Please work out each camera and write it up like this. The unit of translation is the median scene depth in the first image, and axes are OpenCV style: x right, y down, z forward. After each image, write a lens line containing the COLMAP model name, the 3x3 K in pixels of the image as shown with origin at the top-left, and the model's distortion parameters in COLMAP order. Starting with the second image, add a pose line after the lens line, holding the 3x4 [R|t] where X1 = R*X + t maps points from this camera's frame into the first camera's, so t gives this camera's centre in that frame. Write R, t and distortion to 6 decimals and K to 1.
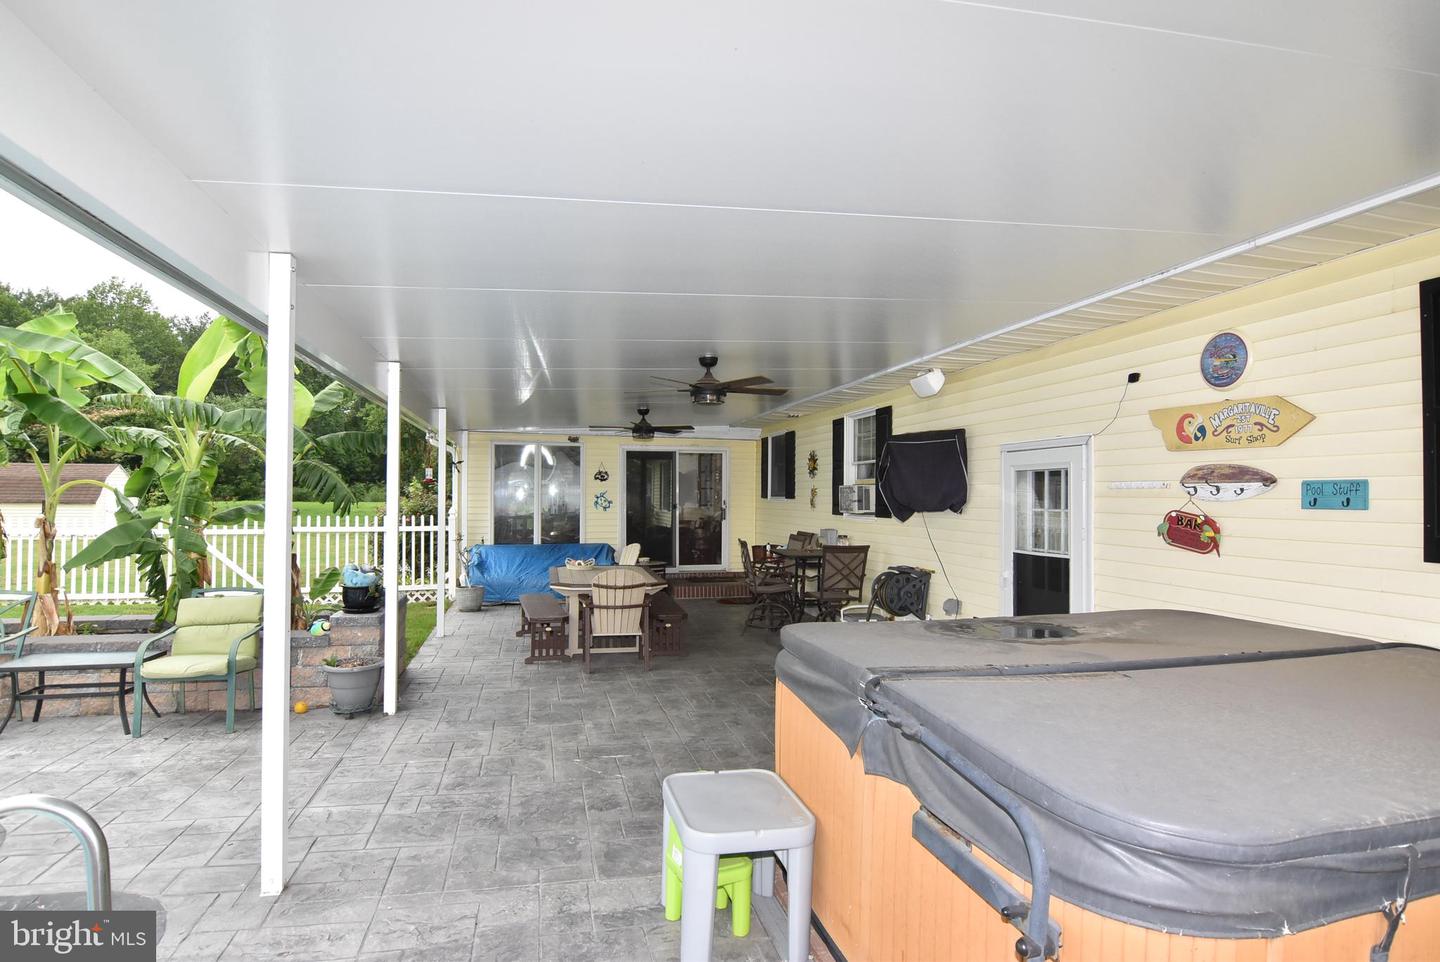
lens RADIAL K [[765.9, 0, 723.7], [0, 765.9, 480.0], [0, 0, 1]] dist [0.006406, -0.020578]
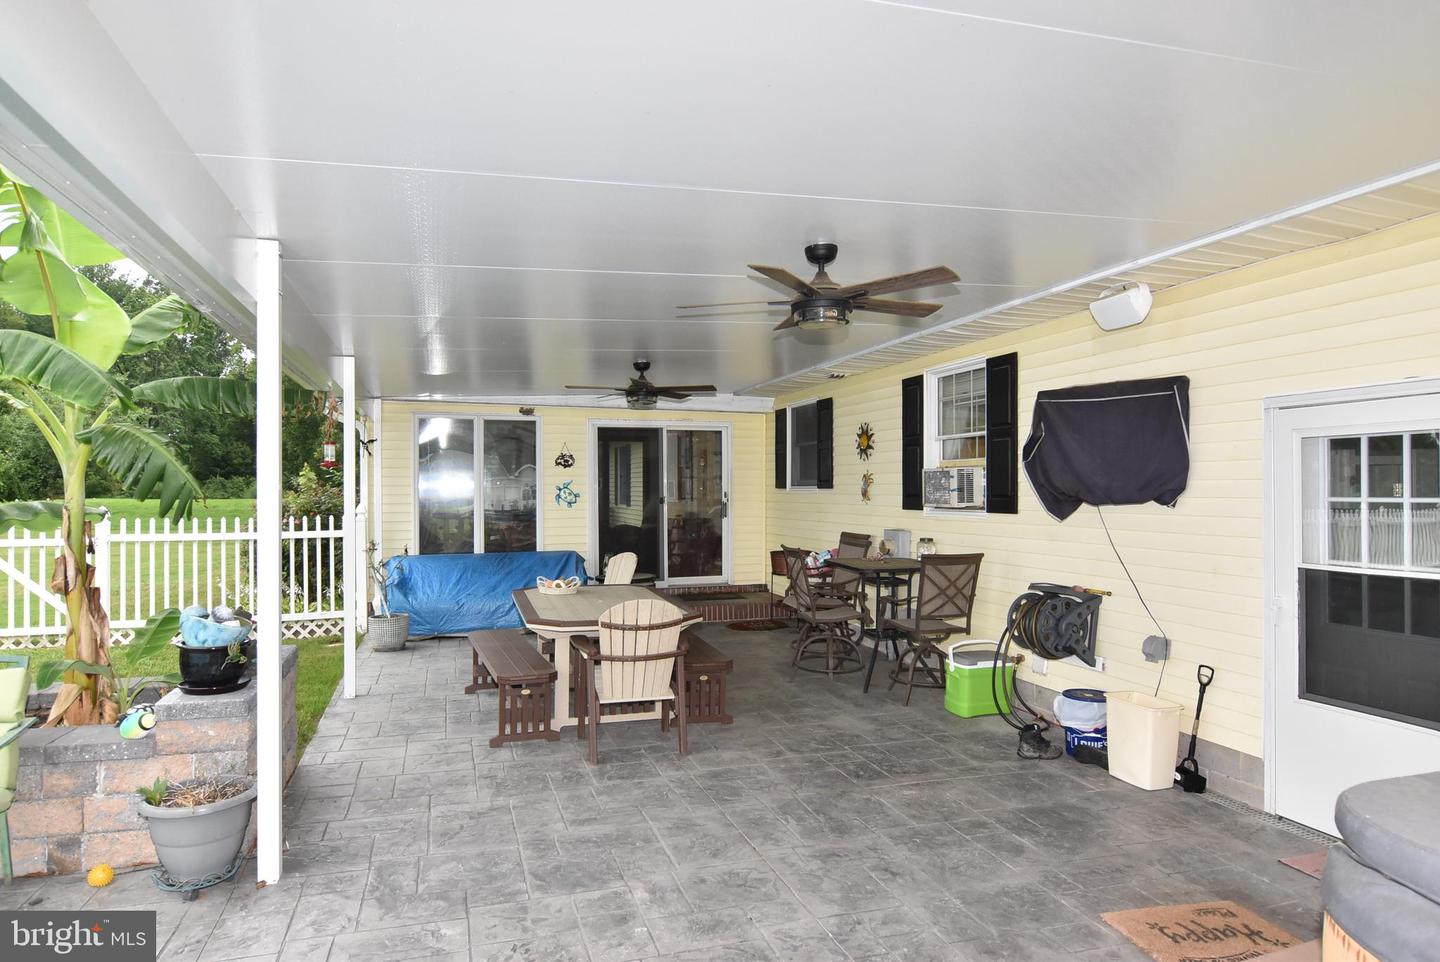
lens RADIAL K [[842.2, 0, 722.5], [0, 842.2, 484.1], [0, 0, 1]] dist [0.008039, -0.018571]
pose [[0.997004, -0.007680, 0.076965, -0.106508], [0.006501, 0.999858, 0.015568, 0.009014], [-0.077074, -0.015021, 0.996912, 0.257798]]
